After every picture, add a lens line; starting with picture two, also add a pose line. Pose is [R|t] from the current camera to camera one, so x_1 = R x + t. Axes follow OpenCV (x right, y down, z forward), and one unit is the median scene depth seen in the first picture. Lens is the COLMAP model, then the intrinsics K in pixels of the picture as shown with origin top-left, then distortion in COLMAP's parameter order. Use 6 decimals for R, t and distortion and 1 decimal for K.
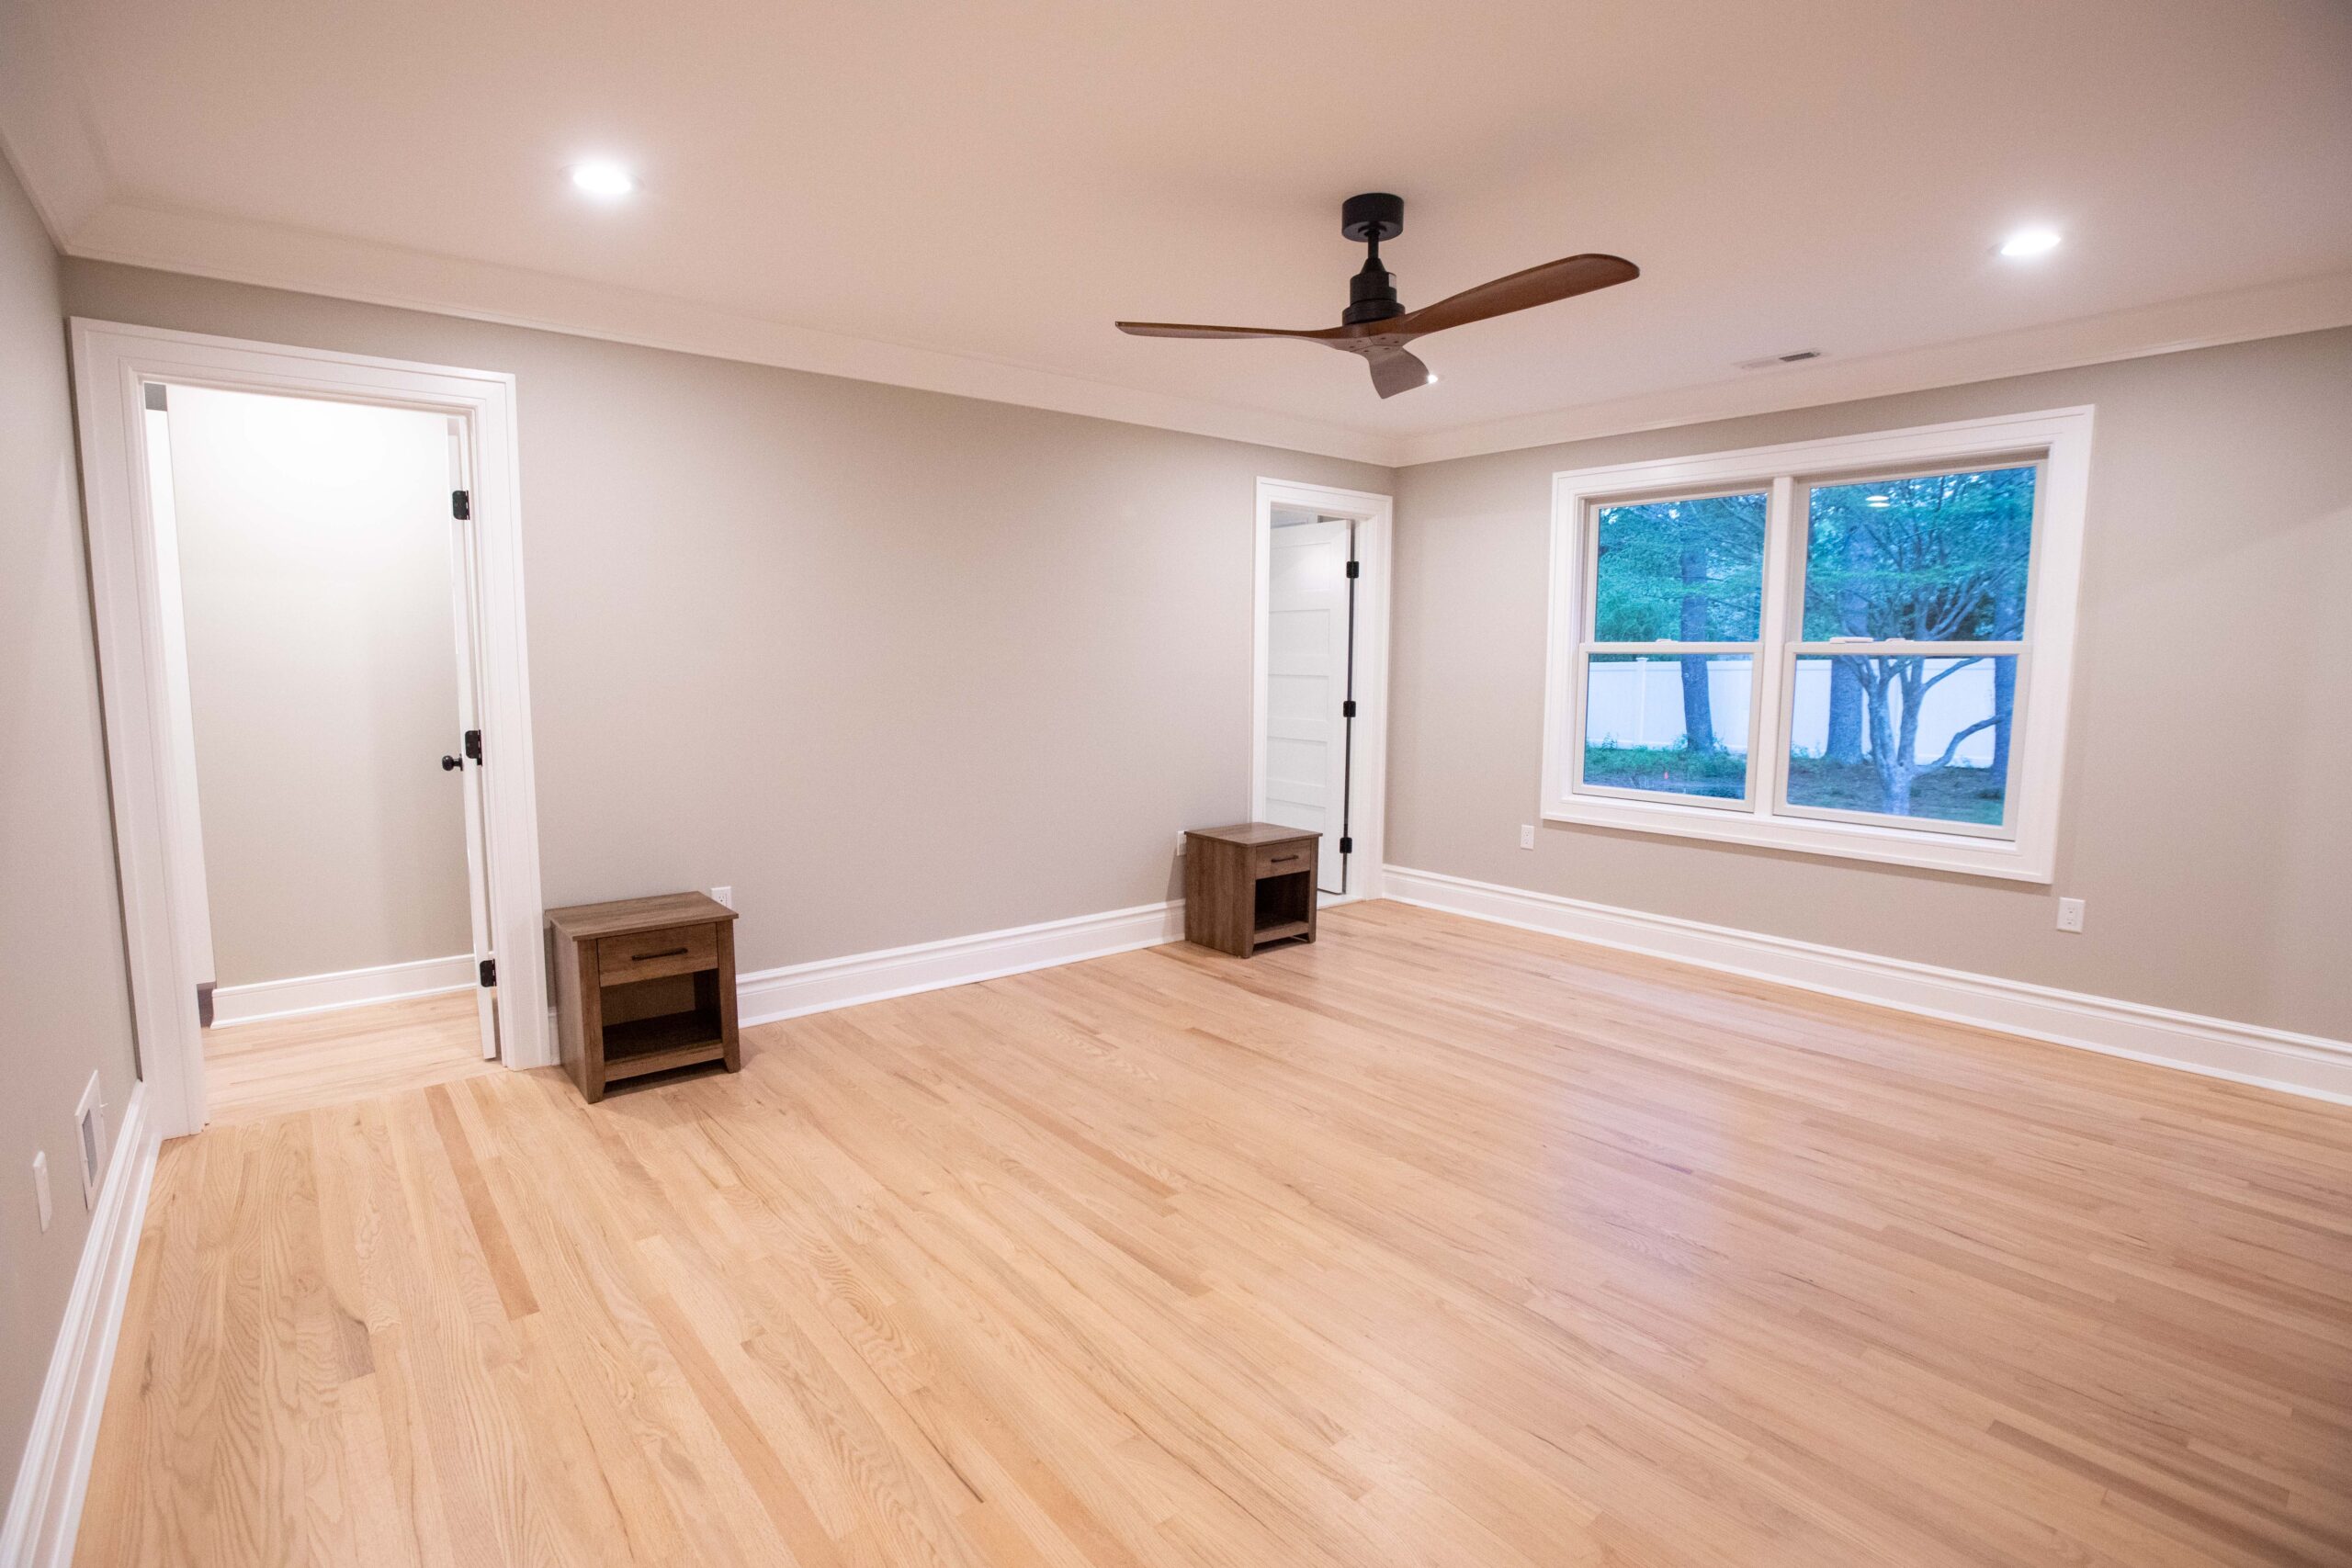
lens RADIAL K [[1062.8, 0, 1142.9], [0, 1062.8, 778.1], [0, 0, 1]] dist [-0.053157, 0.014897]
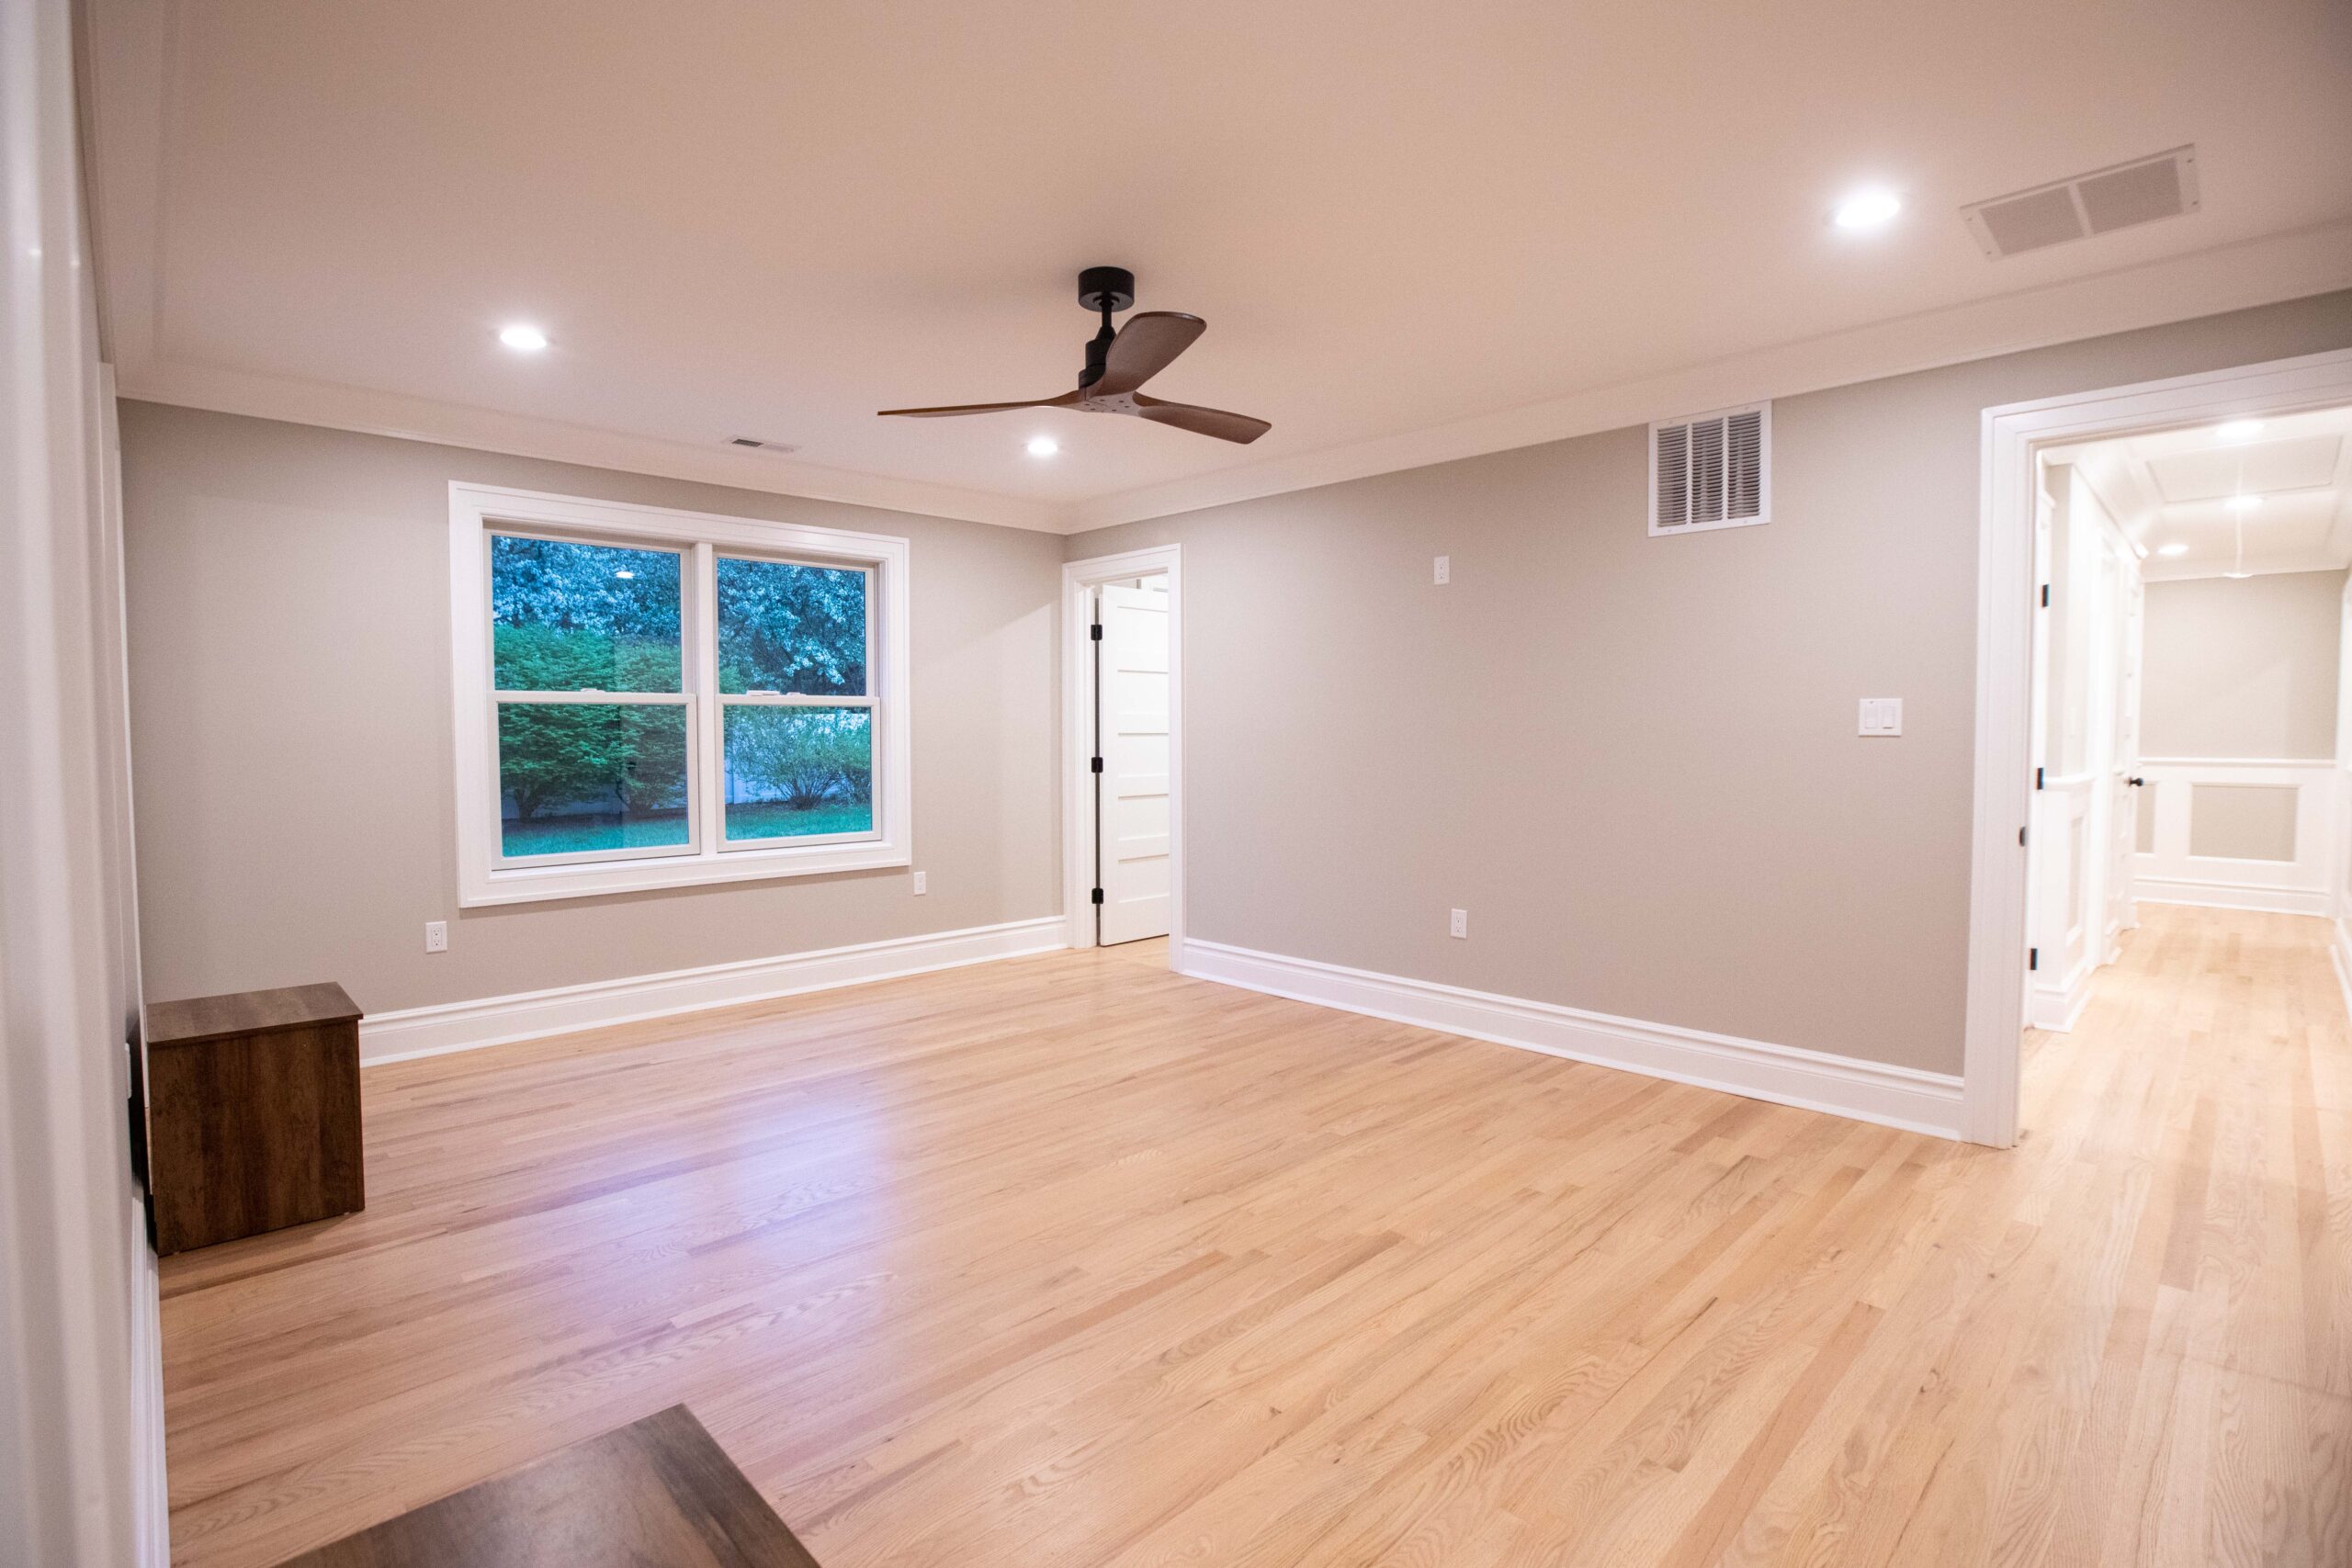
lens RADIAL K [[1062.8, 0, 1142.9], [0, 1062.8, 778.1], [0, 0, 1]] dist [-0.053157, 0.014897]
pose [[-0.041334, -0.048586, 0.997963, -0.769605], [0.115671, 0.991868, 0.053081, -0.074633], [-0.992427, 0.117630, -0.035378, 0.910836]]
